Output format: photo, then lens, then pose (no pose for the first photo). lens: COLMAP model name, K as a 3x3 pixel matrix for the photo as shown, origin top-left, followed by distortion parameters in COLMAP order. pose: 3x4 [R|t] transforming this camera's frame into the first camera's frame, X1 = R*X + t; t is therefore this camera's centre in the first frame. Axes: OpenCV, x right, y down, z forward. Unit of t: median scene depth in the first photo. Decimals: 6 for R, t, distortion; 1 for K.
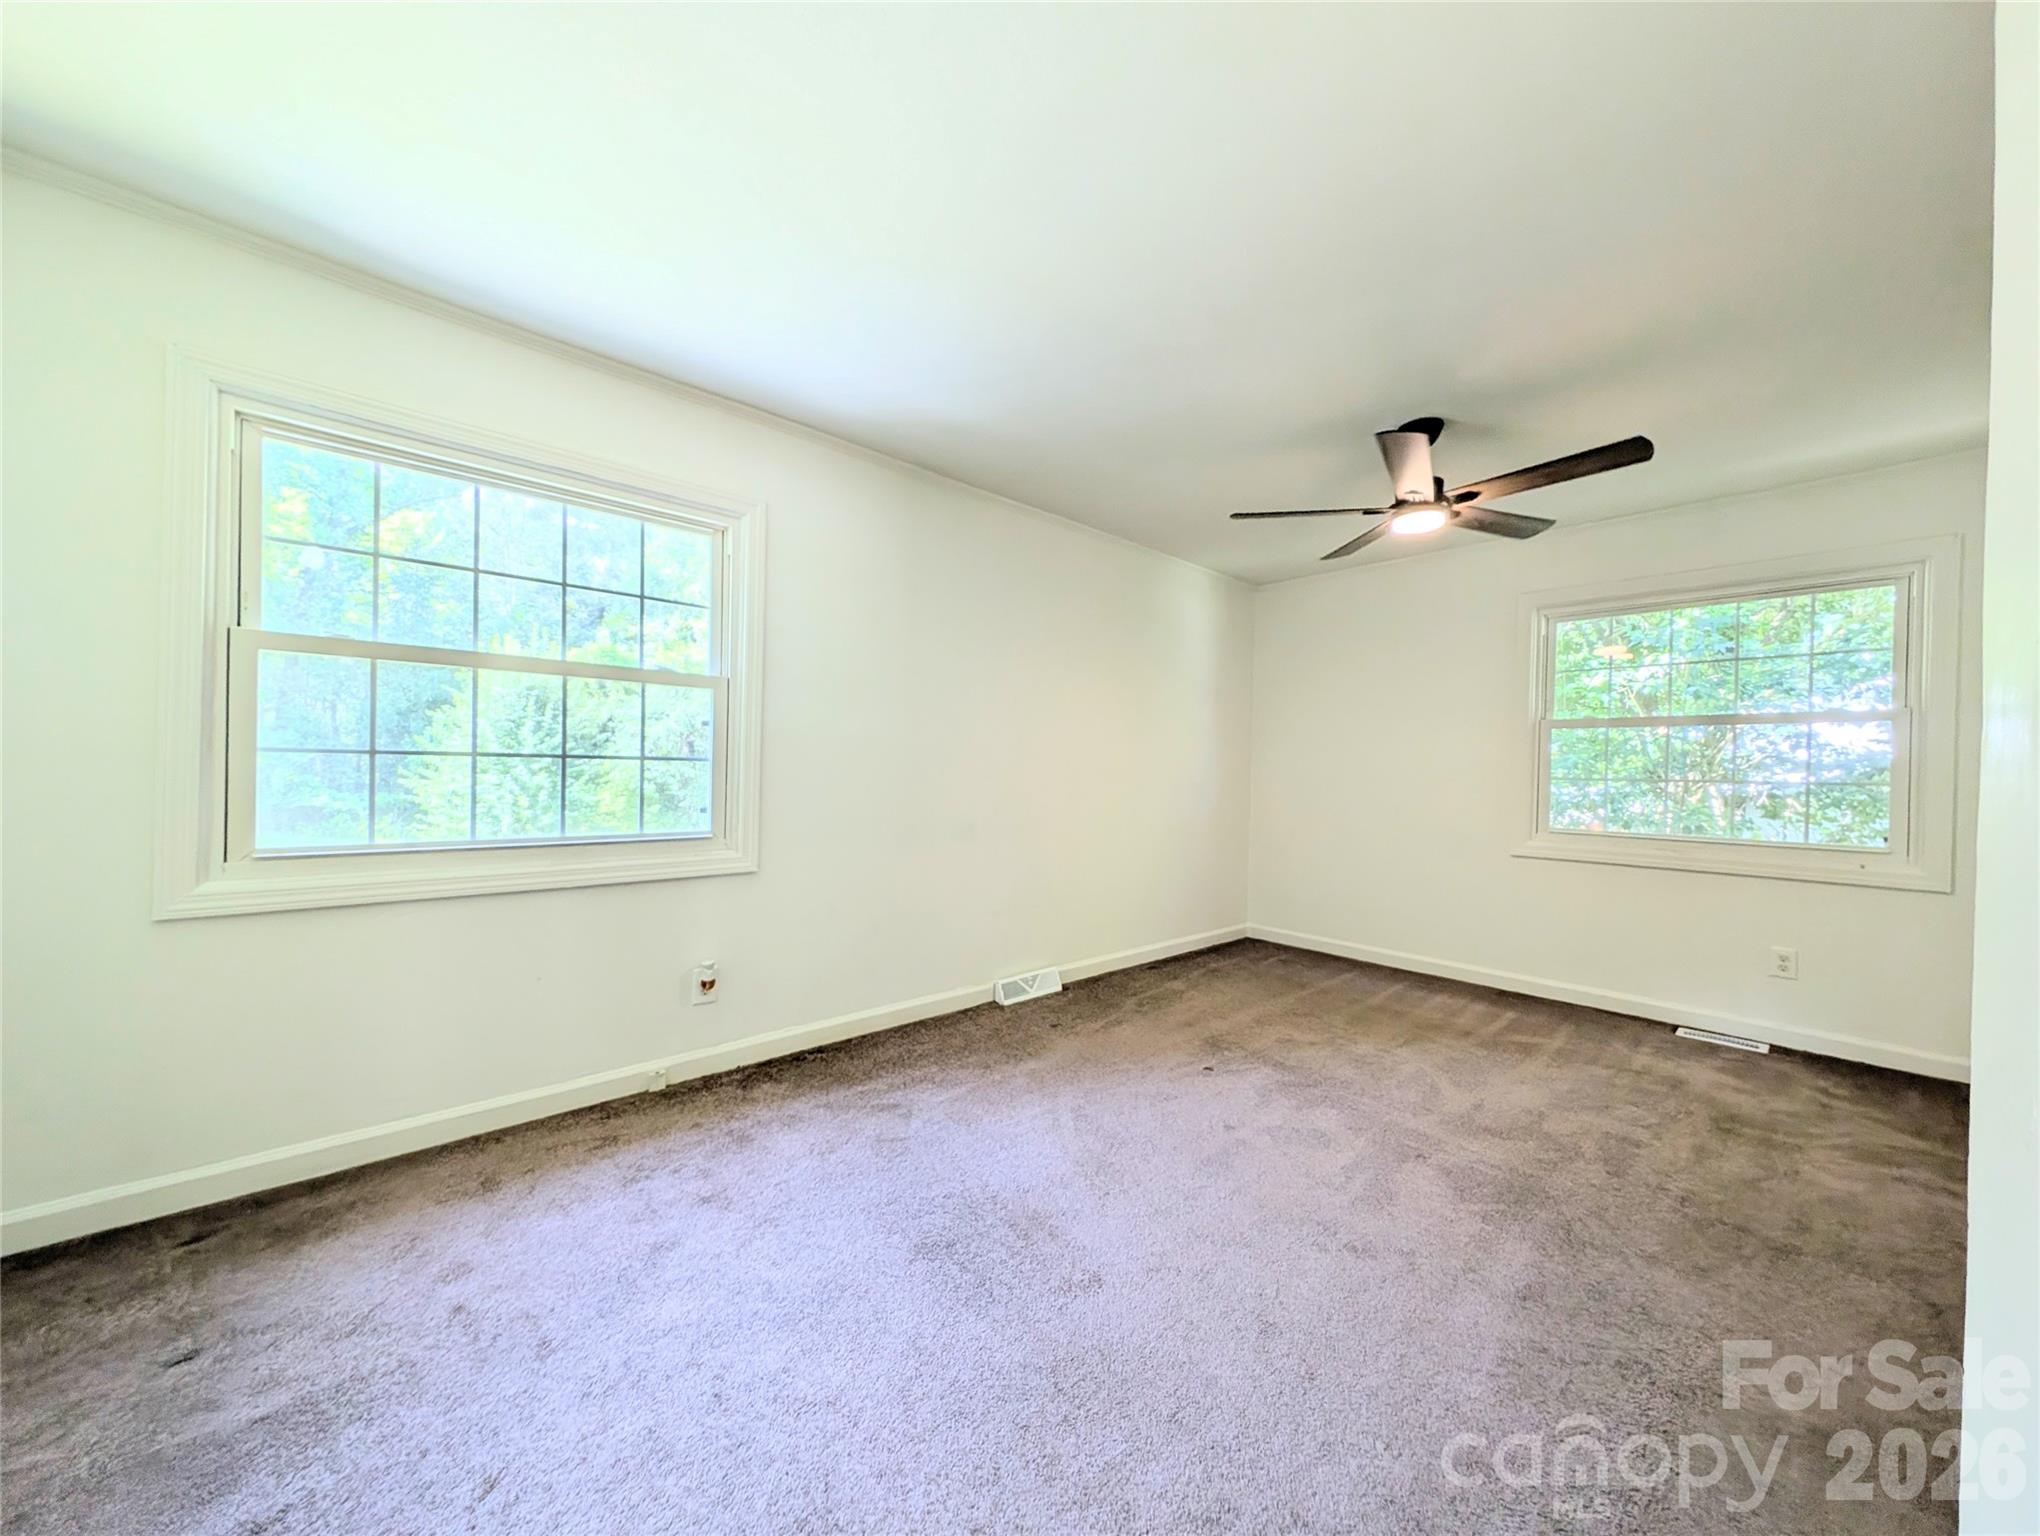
lens RADIAL K [[724.3, 0, 1016.9], [0, 724.3, 773.9], [0, 0, 1]] dist [0.015626, -0.006214]
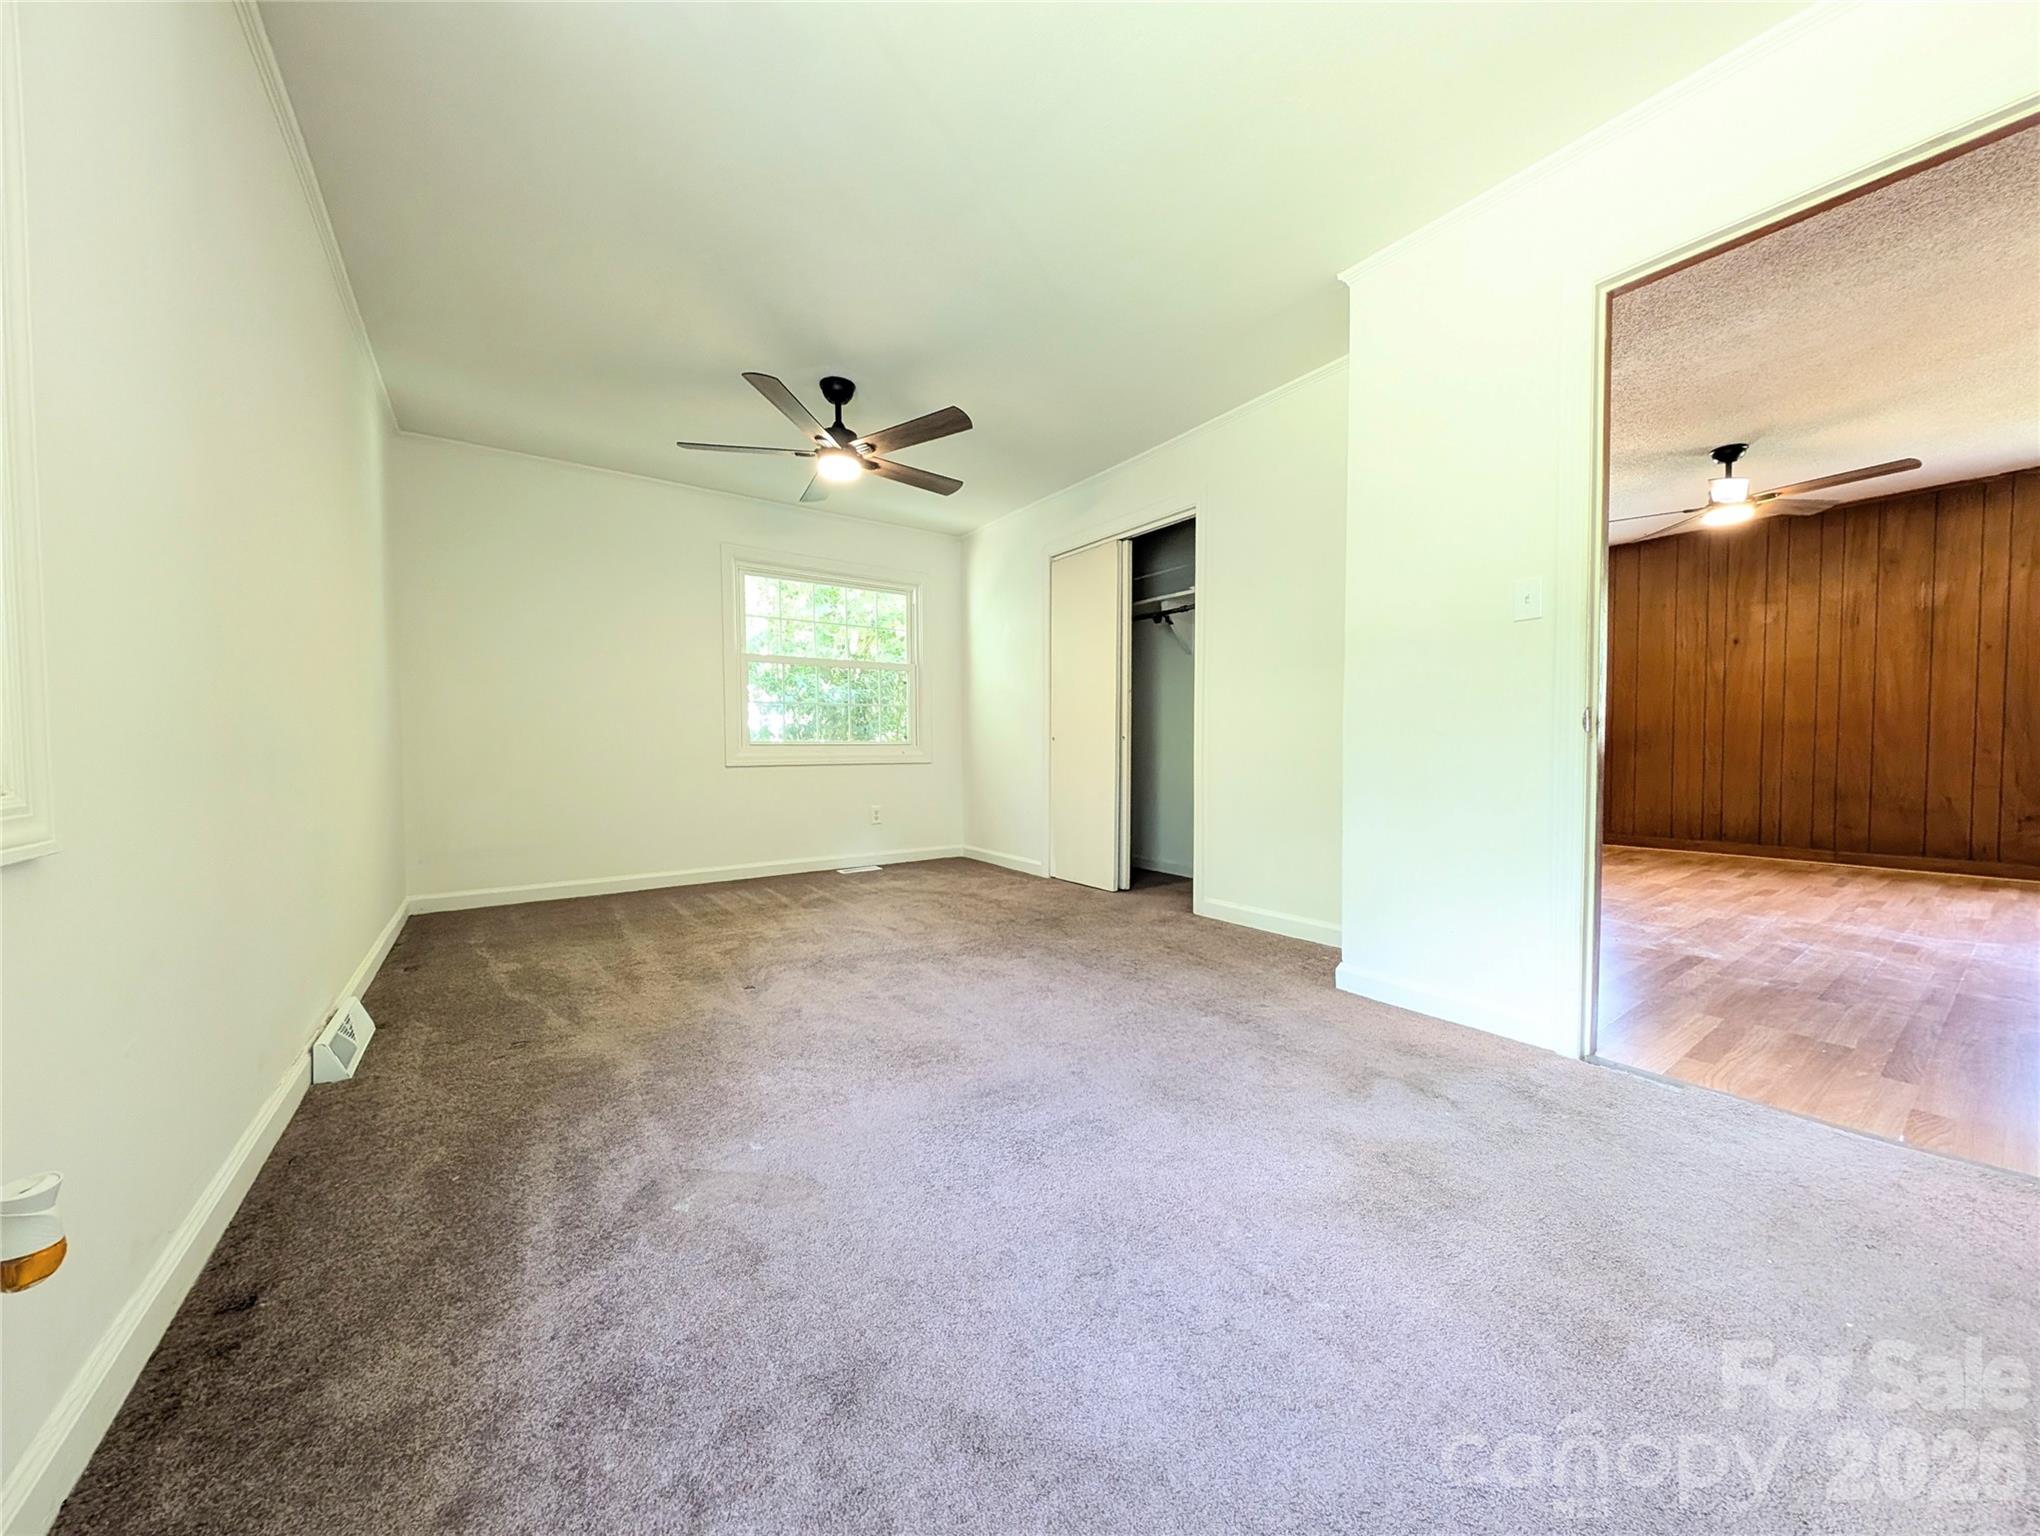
lens RADIAL K [[724.3, 0, 1016.9], [0, 724.3, 773.9], [0, 0, 1]] dist [0.015626, -0.006214]
pose [[0.116198, -0.056945, 0.991592, -0.629230], [0.013177, 0.998356, 0.055790, 0.093786], [-0.993139, 0.006583, 0.116757, 0.587143]]
